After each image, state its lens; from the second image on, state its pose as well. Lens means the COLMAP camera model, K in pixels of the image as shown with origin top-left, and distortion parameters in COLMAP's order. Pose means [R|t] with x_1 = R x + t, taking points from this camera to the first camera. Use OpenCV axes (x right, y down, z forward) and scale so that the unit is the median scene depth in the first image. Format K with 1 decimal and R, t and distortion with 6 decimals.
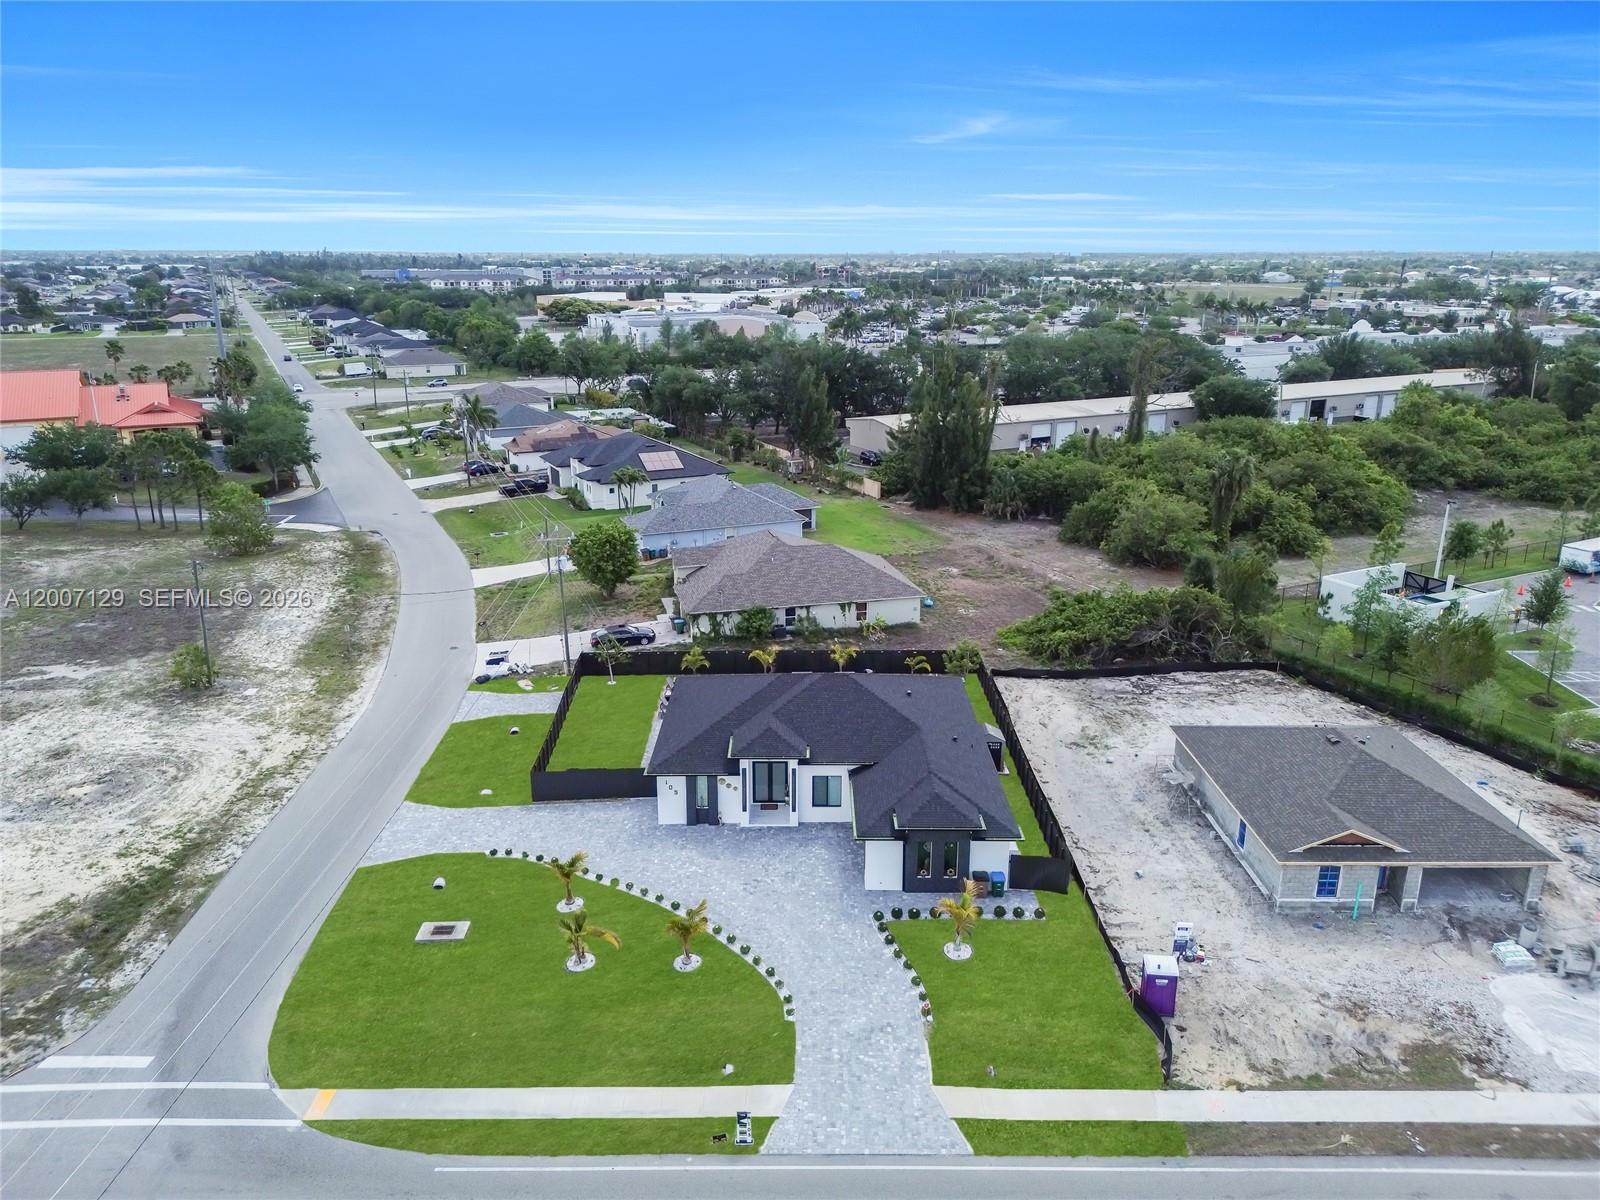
lens RADIAL K [[1116.7, 0, 798.3], [0, 1116.7, 602.0], [0, 0, 1]] dist [0.071276, -0.082082]
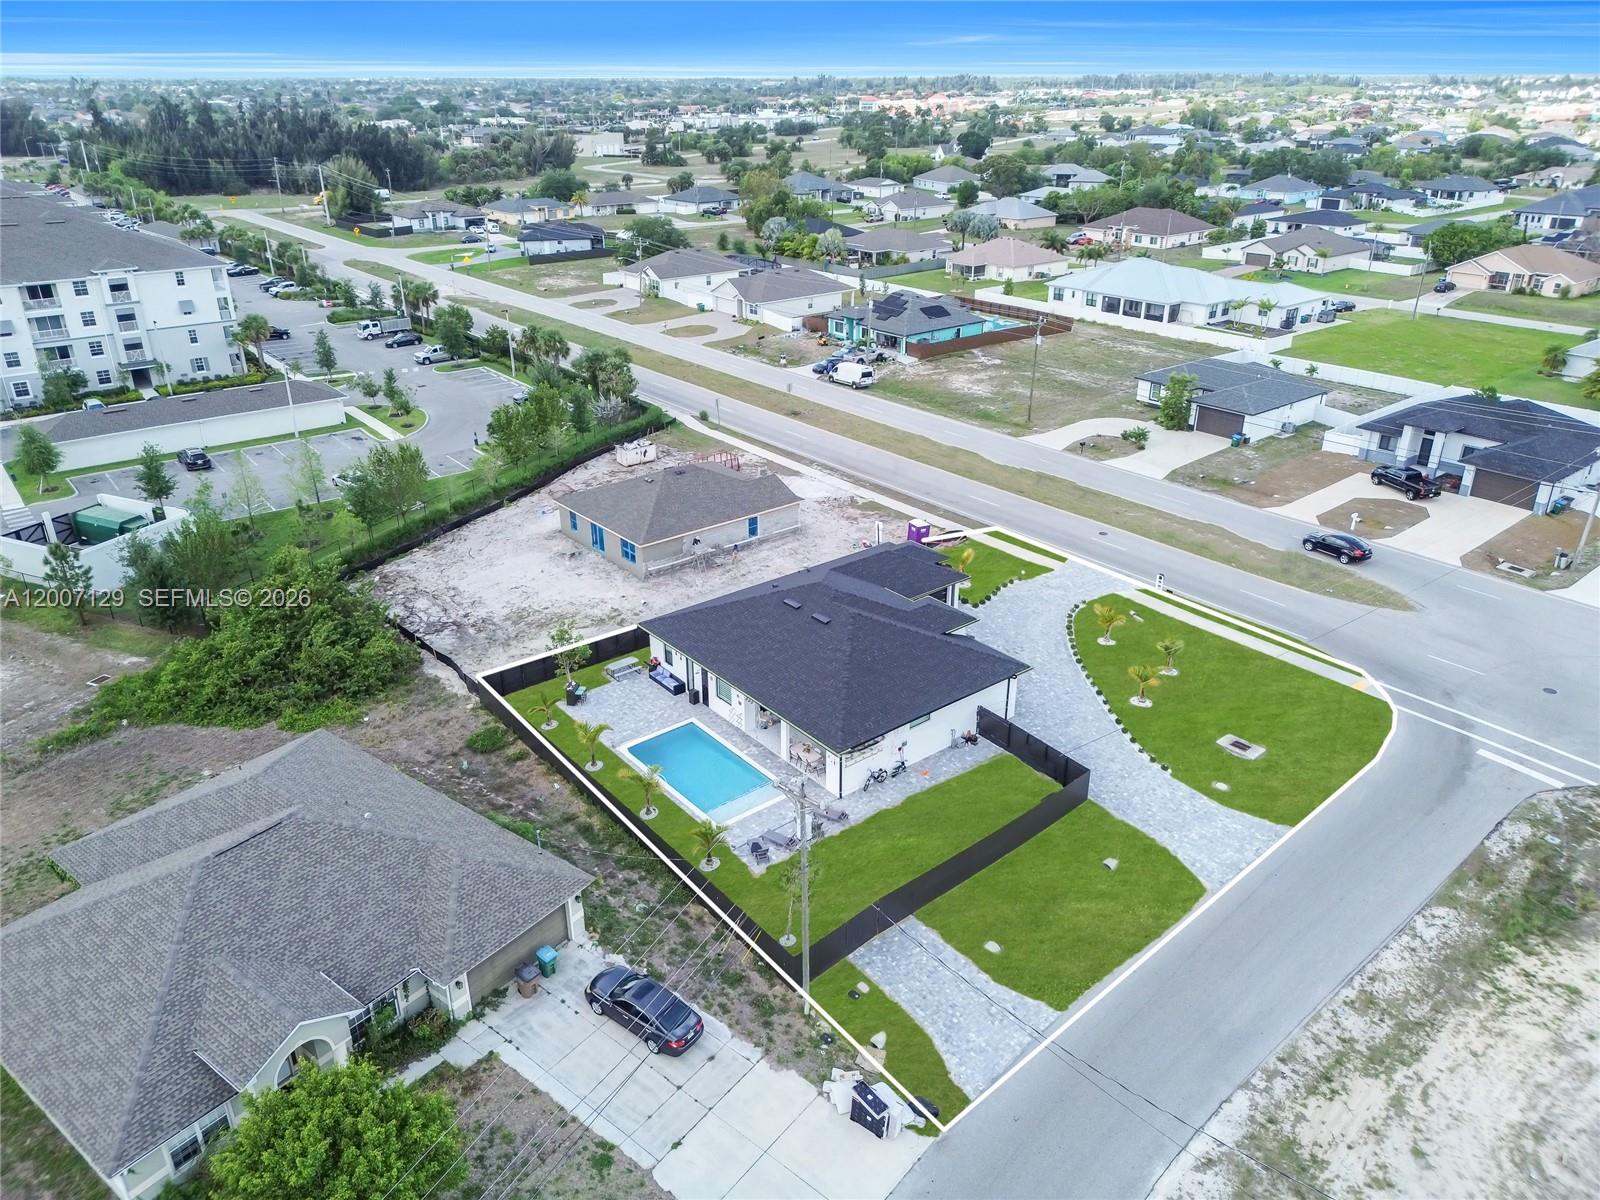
lens RADIAL K [[1116.7, 0, 798.3], [0, 1116.7, 602.0], [0, 0, 1]] dist [0.071276, -0.082082]
pose [[-0.630934, -0.325900, 0.704068, -0.578469], [0.233321, 0.785780, 0.572809, -0.441451], [-0.739921, 0.525679, -0.419736, 1.263431]]
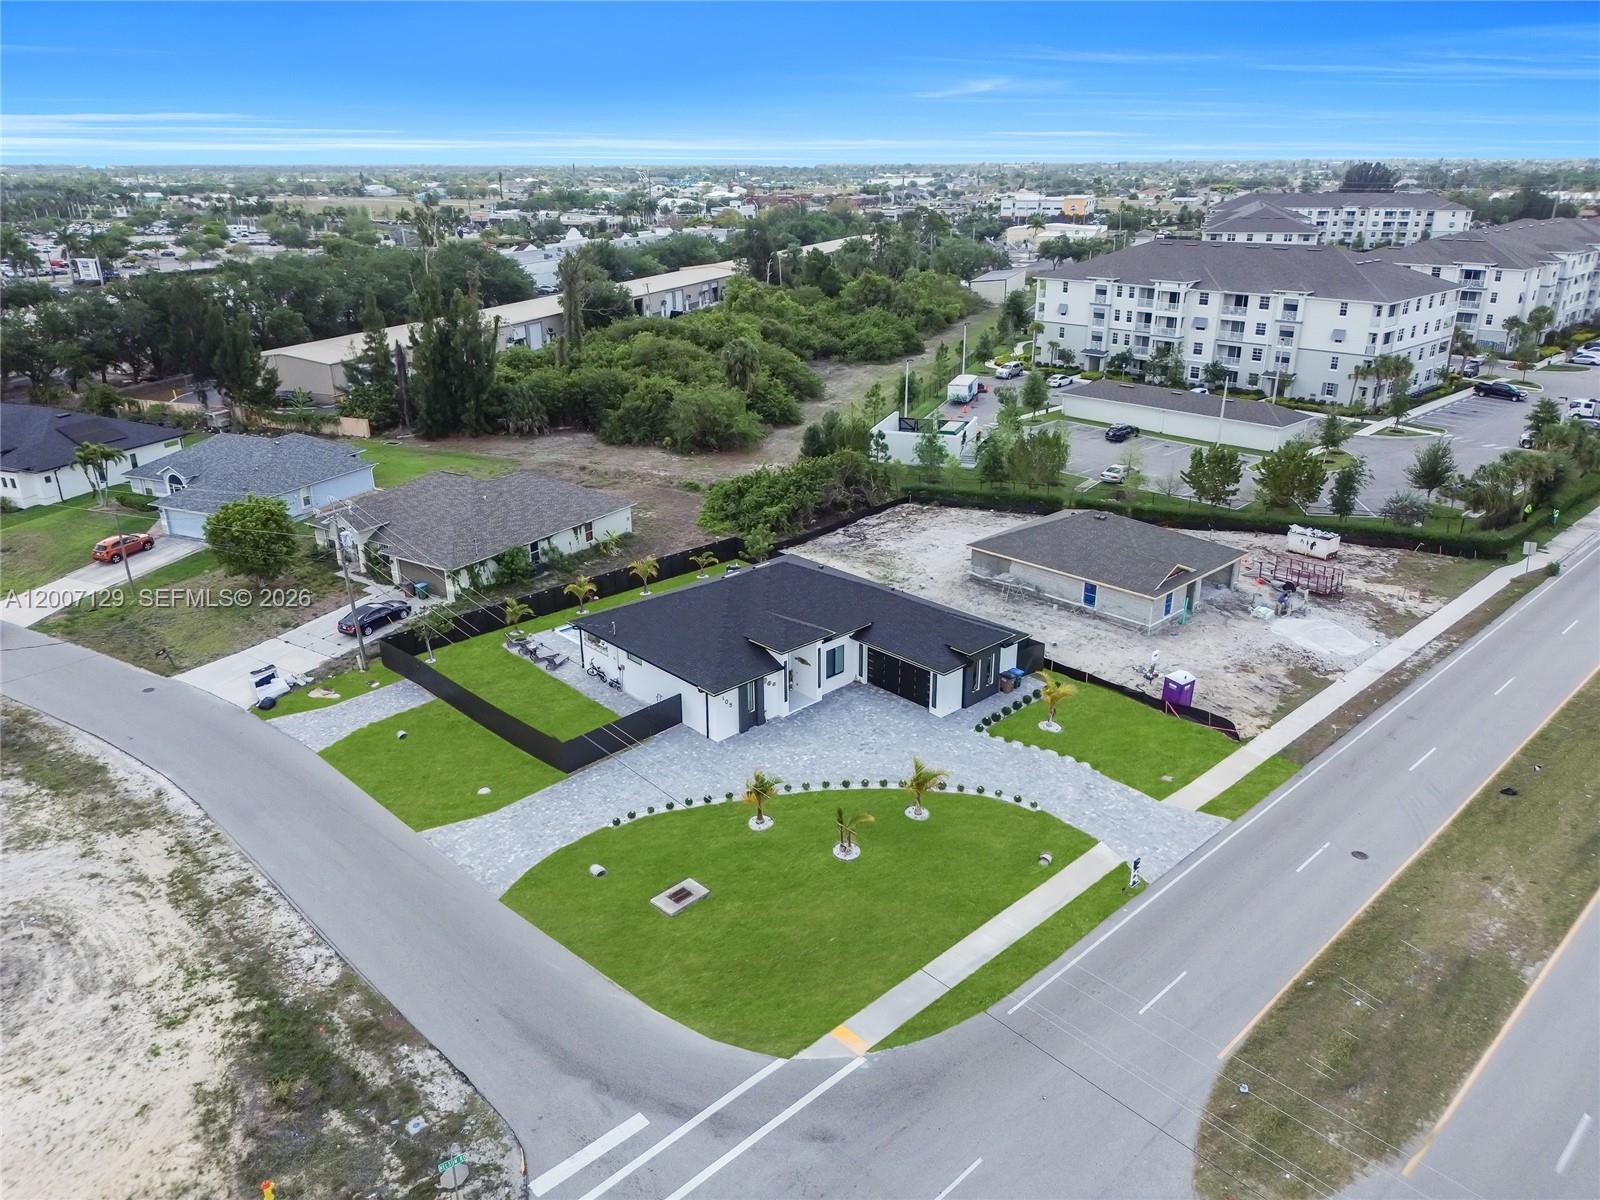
lens RADIAL K [[1116.7, 0, 798.3], [0, 1116.7, 602.0], [0, 0, 1]] dist [0.071276, -0.082082]
pose [[0.727703, -0.252559, 0.637701, -0.559310], [0.208475, 0.967196, 0.145156, -0.044550], [-0.653442, 0.027314, 0.756483, 0.156163]]
